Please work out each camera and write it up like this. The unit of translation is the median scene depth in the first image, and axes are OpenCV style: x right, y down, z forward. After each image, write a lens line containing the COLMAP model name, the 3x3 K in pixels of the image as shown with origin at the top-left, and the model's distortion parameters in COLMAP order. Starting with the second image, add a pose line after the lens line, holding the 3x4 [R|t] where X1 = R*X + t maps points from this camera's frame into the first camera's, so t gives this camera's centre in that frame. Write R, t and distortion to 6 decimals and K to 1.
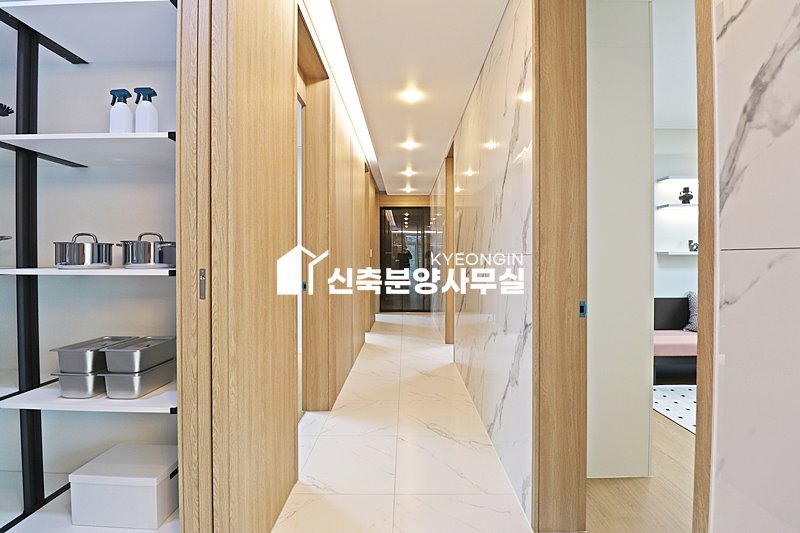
lens RADIAL K [[369.6, 0, 402.7], [0, 369.6, 257.5], [0, 0, 1]] dist [-0.024399, -0.000190]
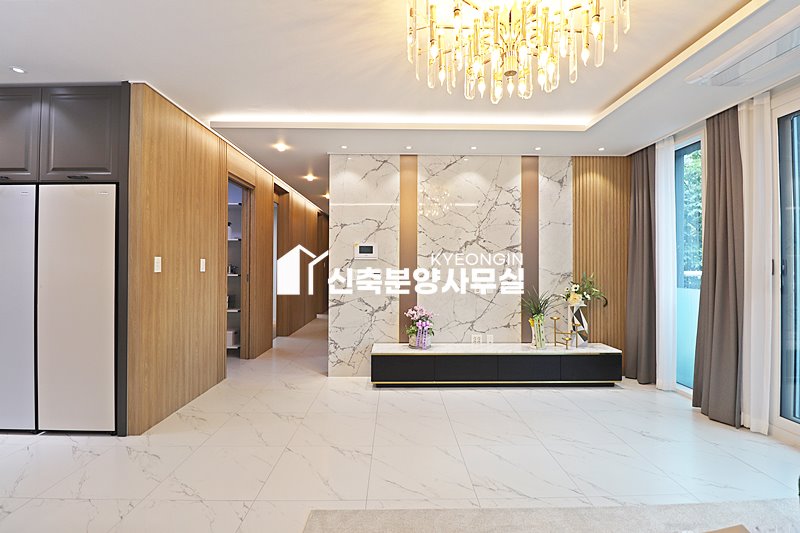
lens RADIAL K [[388.8, 0, 400.6], [0, 388.8, 263.2], [0, 0, 1]] dist [-0.001159, 0.000048]
pose [[0.999832, 0.001062, 0.018308, 0.464180], [-0.001049, 0.999999, -0.000751, -0.040053], [-0.018309, 0.000732, 0.999832, -1.456550]]
